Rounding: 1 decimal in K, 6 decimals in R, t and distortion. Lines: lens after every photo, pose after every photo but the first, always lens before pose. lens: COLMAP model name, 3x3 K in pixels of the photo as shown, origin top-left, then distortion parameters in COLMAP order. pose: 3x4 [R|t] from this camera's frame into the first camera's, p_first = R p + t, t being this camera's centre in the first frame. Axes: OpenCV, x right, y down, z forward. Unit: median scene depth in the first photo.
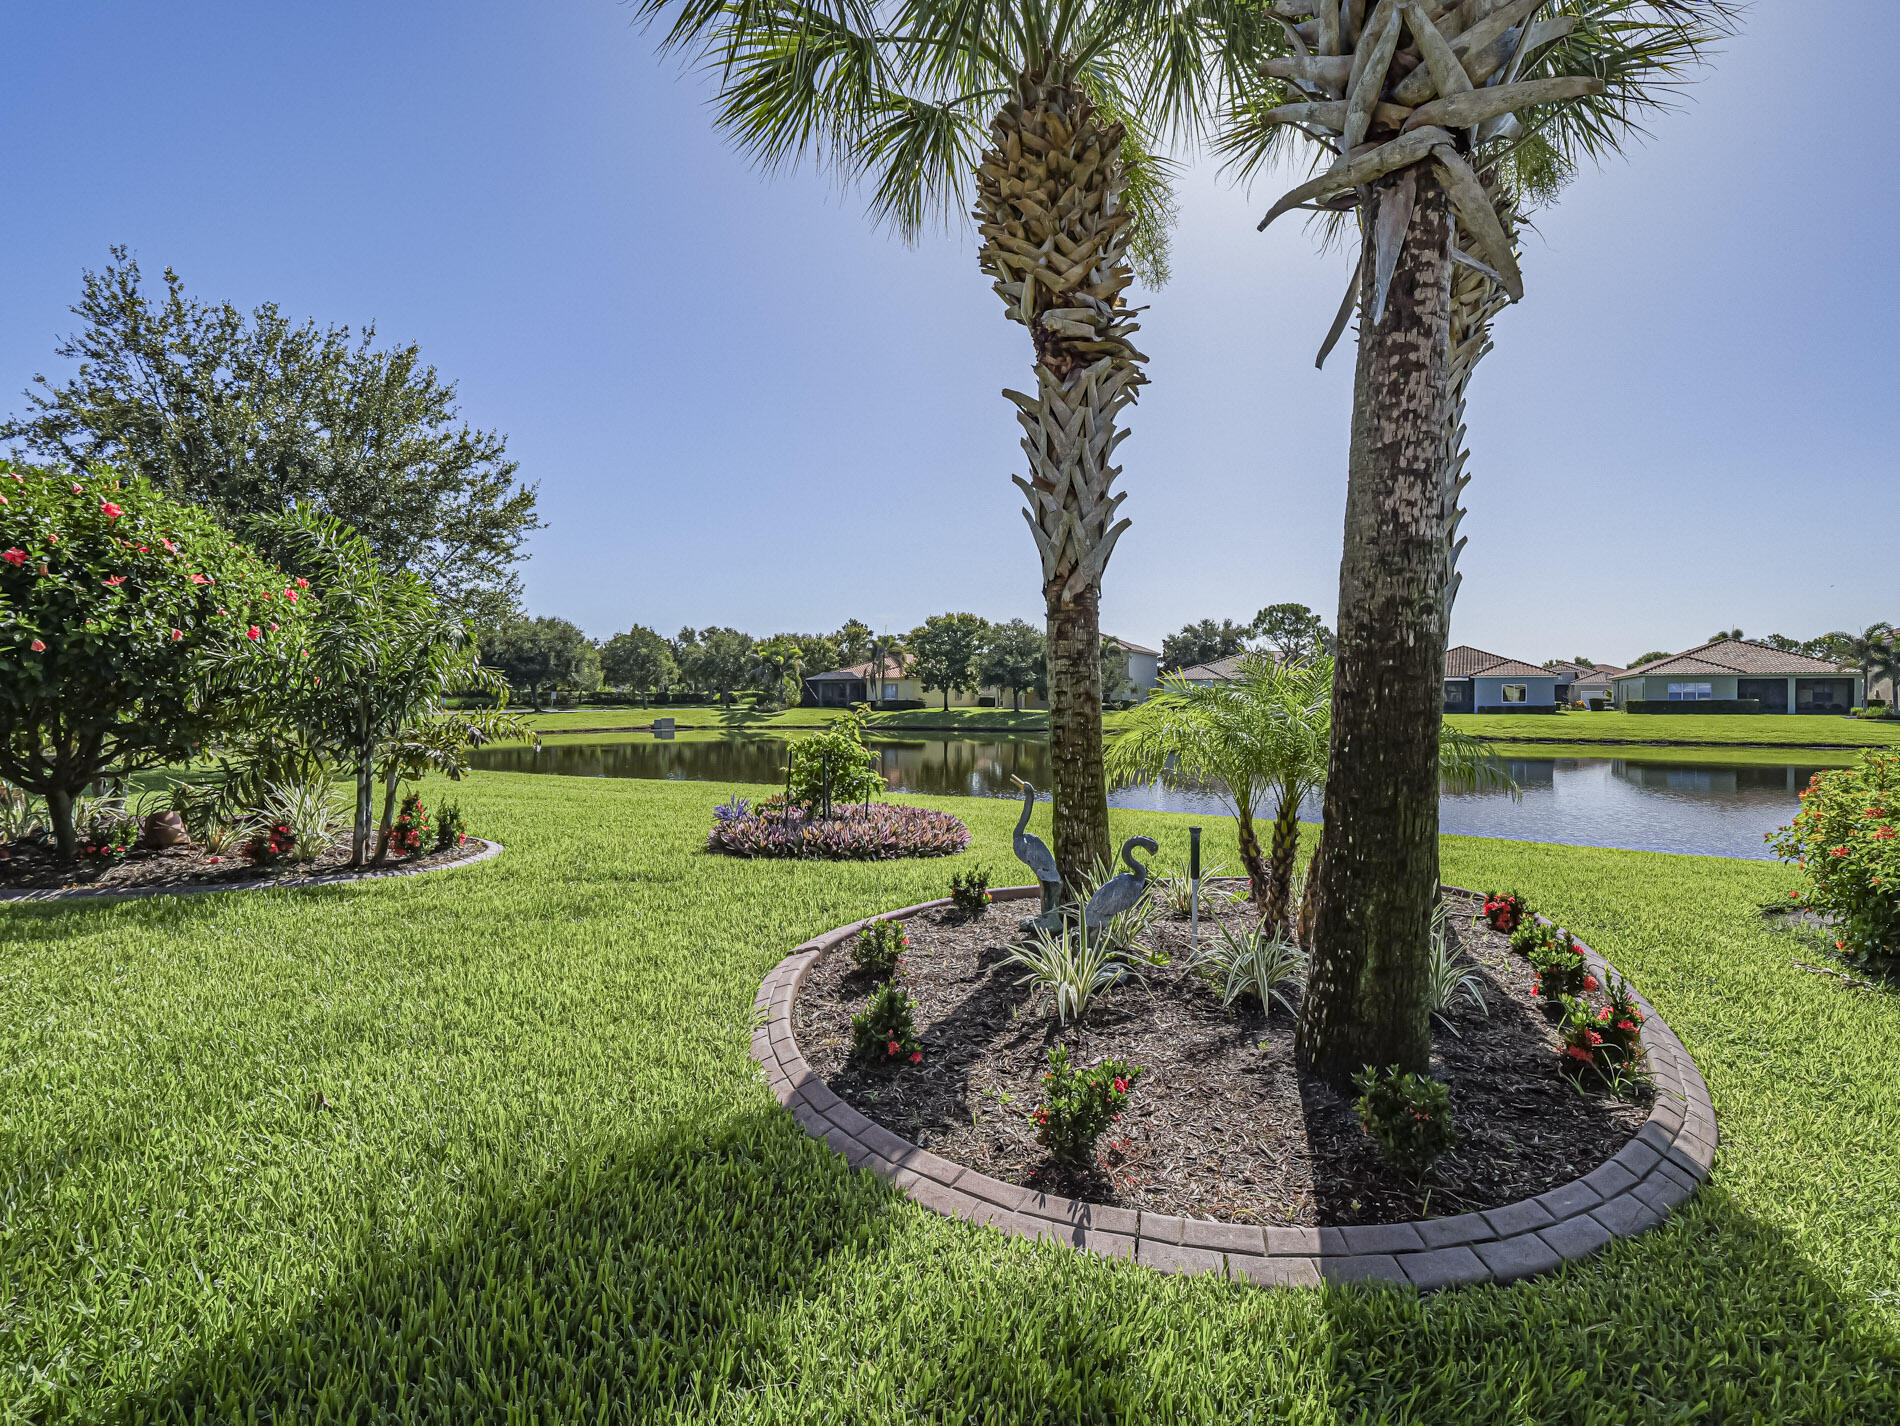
lens RADIAL K [[931.6, 0, 957.2], [0, 931.6, 702.3], [0, 0, 1]] dist [0.004649, -0.002749]
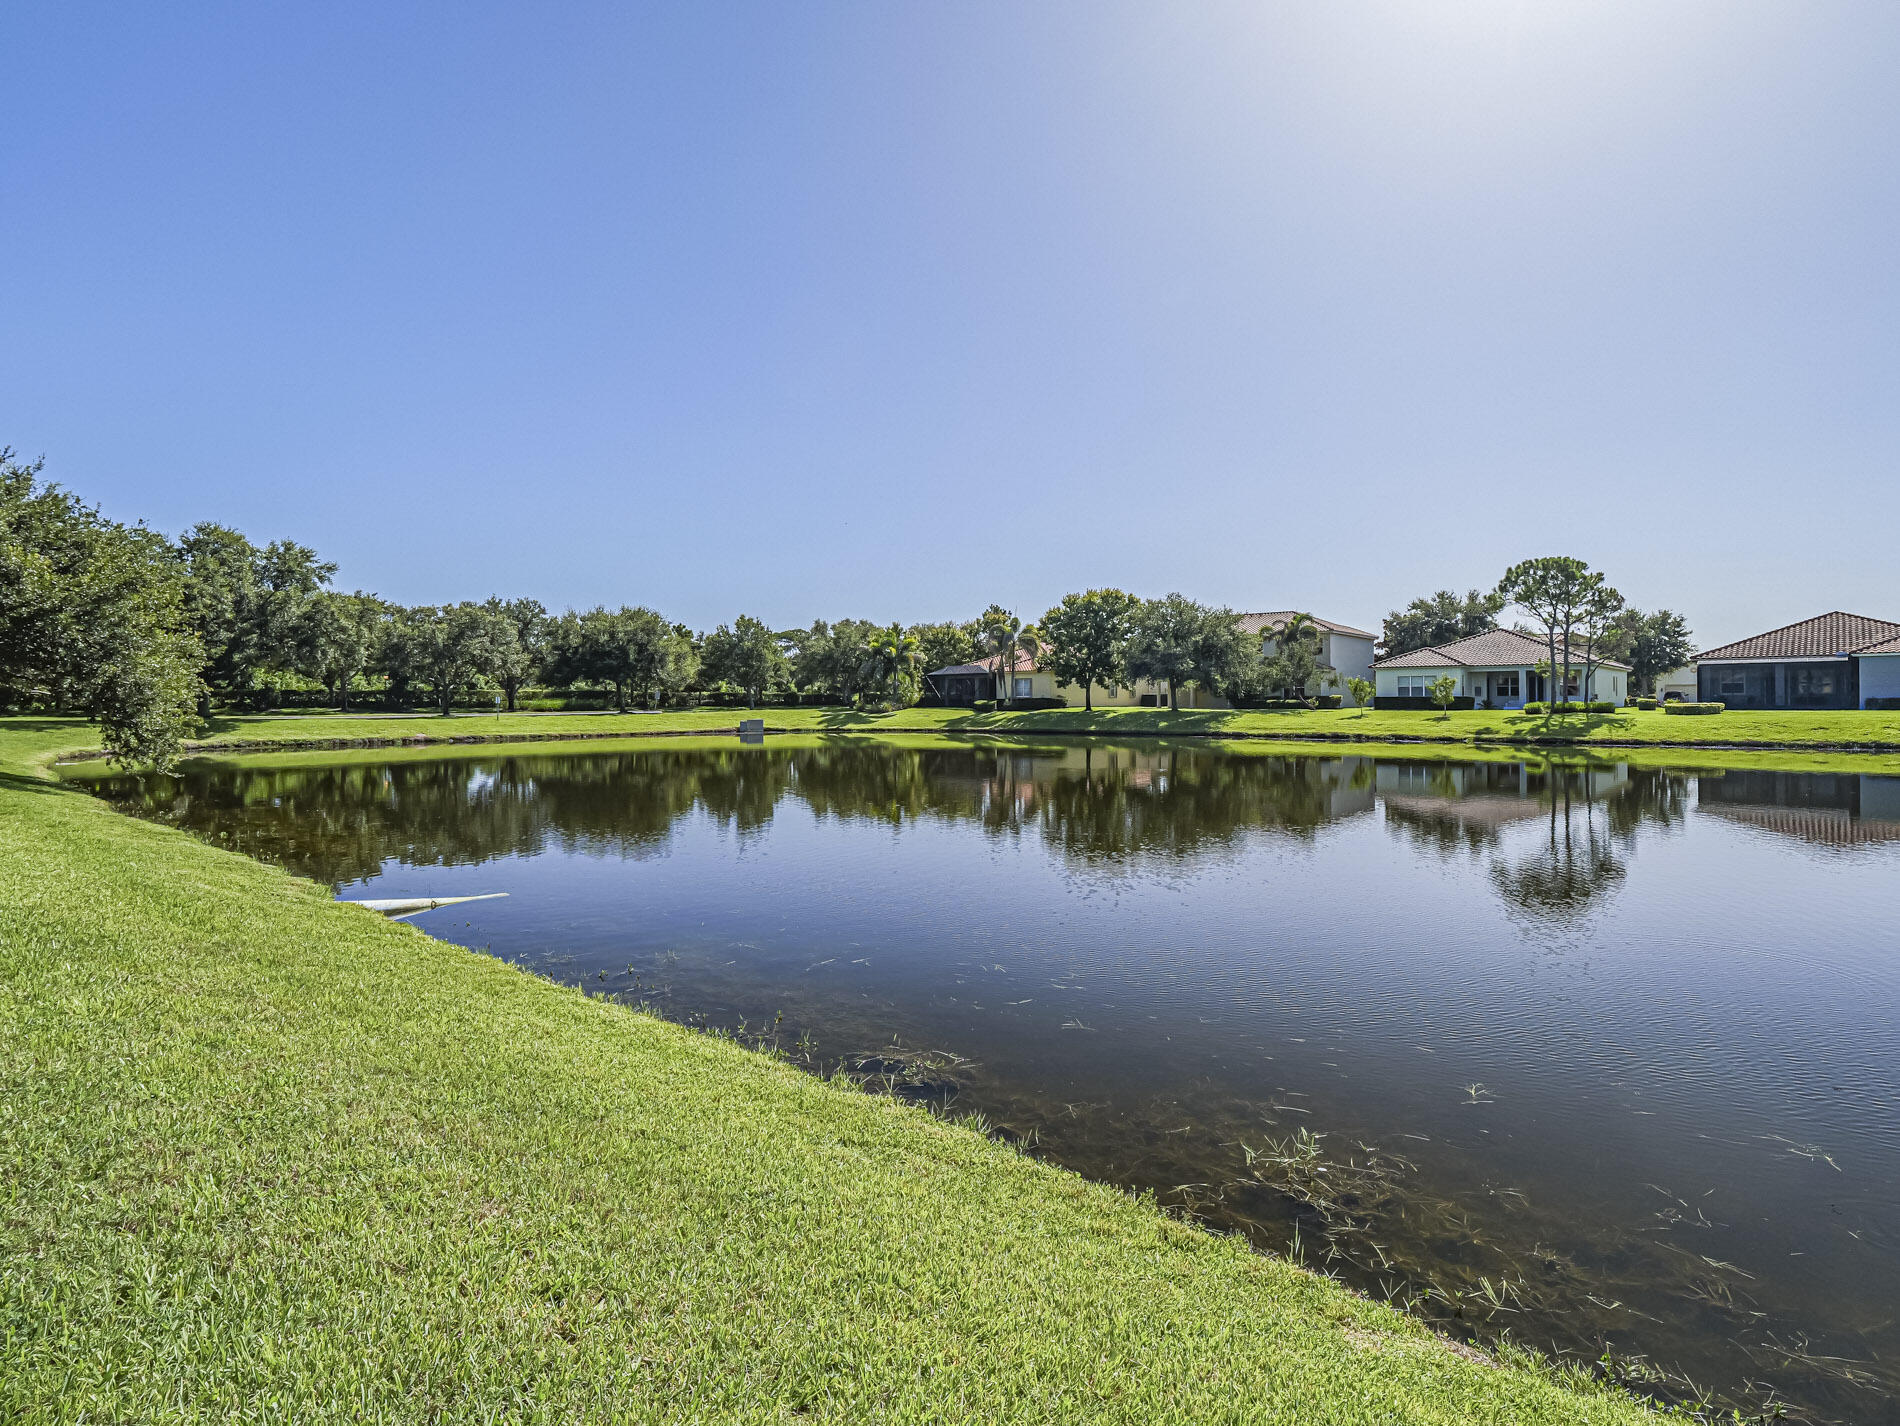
lens RADIAL K [[931.6, 0, 989.9], [0, 931.6, 713.9], [0, 0, 1]] dist [0.004649, -0.002749]
pose [[0.973893, -0.004838, -0.226954, 0.089320], [0.005974, 0.999973, 0.004322, 0.008264], [0.226927, -0.005565, 0.973896, 0.188948]]
